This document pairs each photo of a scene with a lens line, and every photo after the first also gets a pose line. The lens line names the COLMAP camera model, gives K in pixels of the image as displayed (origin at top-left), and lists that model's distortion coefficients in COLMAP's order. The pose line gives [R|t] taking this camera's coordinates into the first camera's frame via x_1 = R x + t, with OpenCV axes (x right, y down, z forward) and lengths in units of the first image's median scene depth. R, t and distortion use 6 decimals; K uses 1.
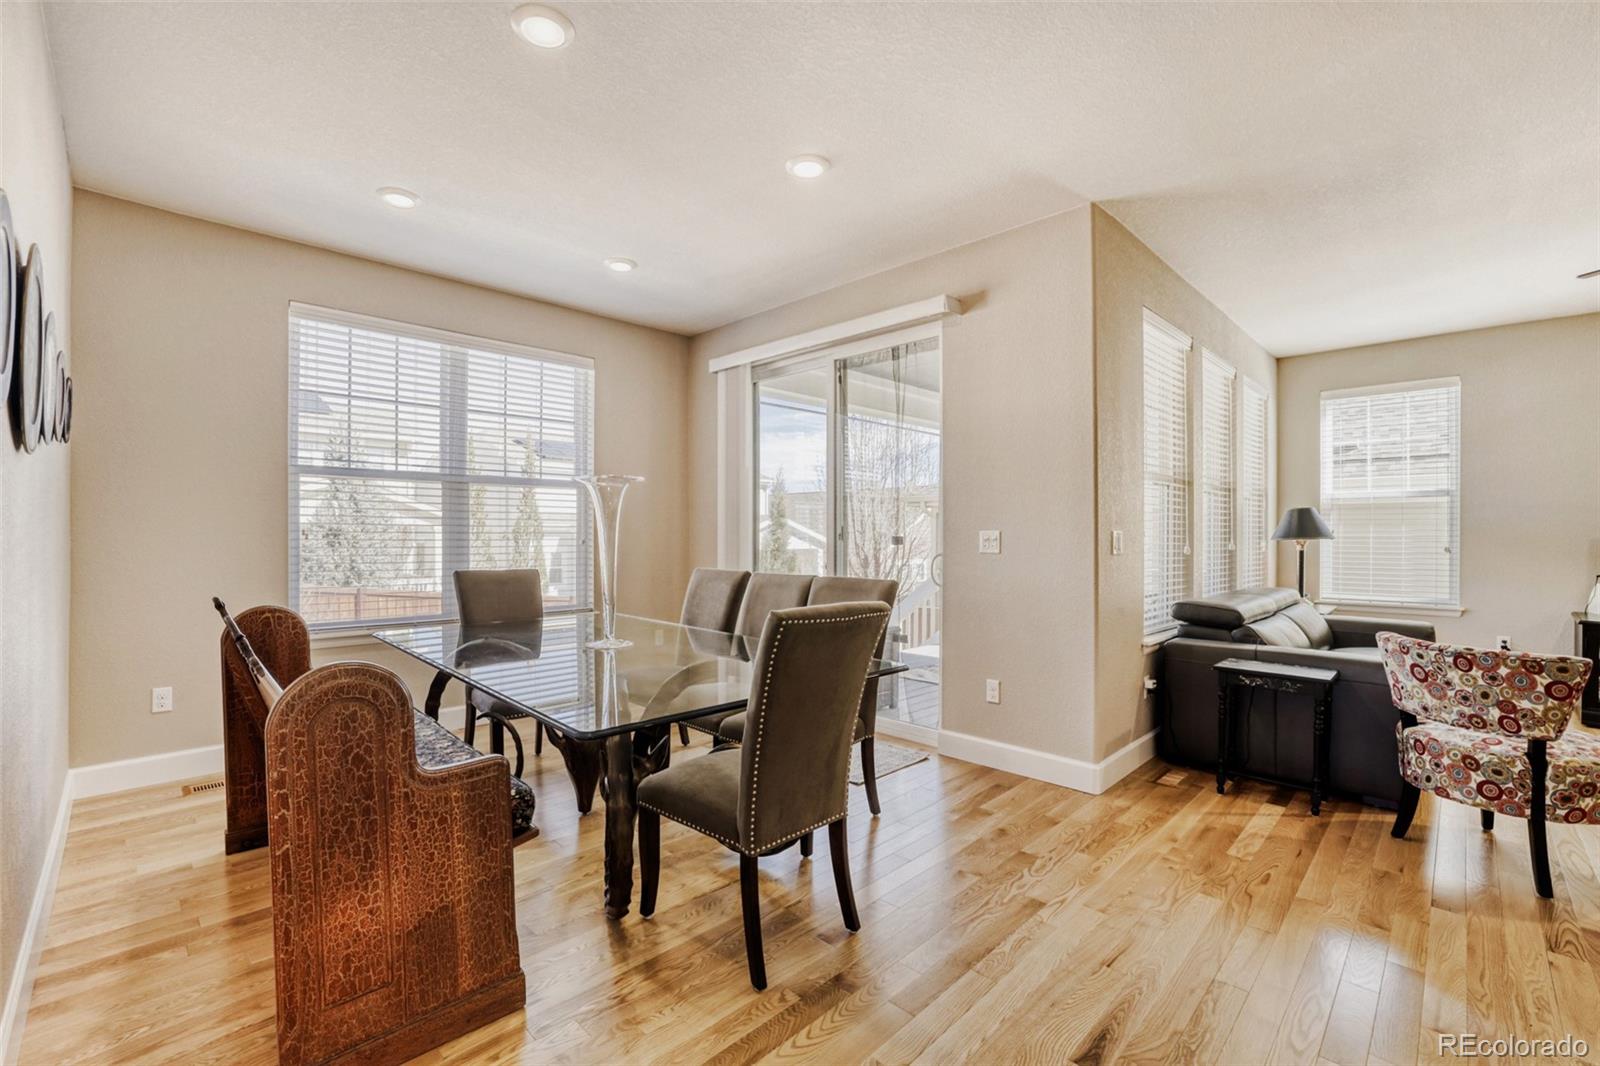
lens RADIAL K [[690.6, 0, 802.6], [0, 690.6, 536.4], [0, 0, 1]] dist [-0.033387, 0.011011]
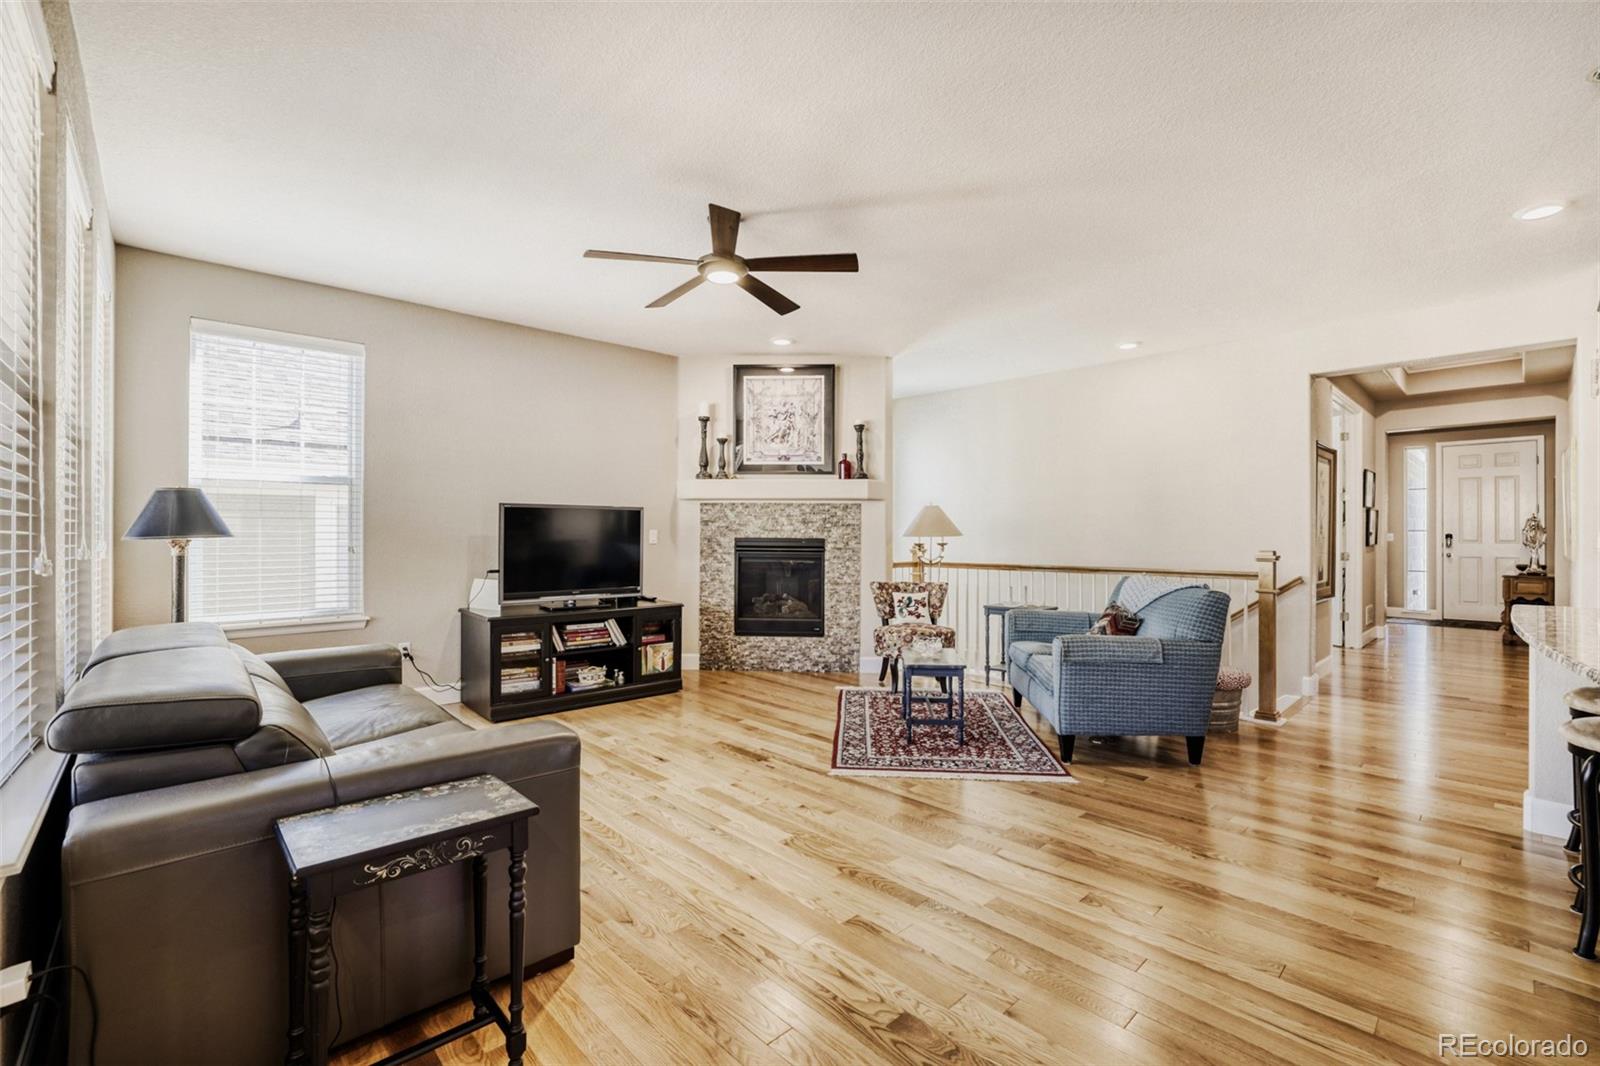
lens RADIAL K [[690.6, 0, 772.7], [0, 690.6, 542.1], [0, 0, 1]] dist [-0.033387, 0.011011]
pose [[0.054986, -0.014216, 0.998386, 0.187633], [0.001033, 0.999899, 0.014180, 0.000148], [-0.998487, 0.000252, 0.054996, 0.563737]]
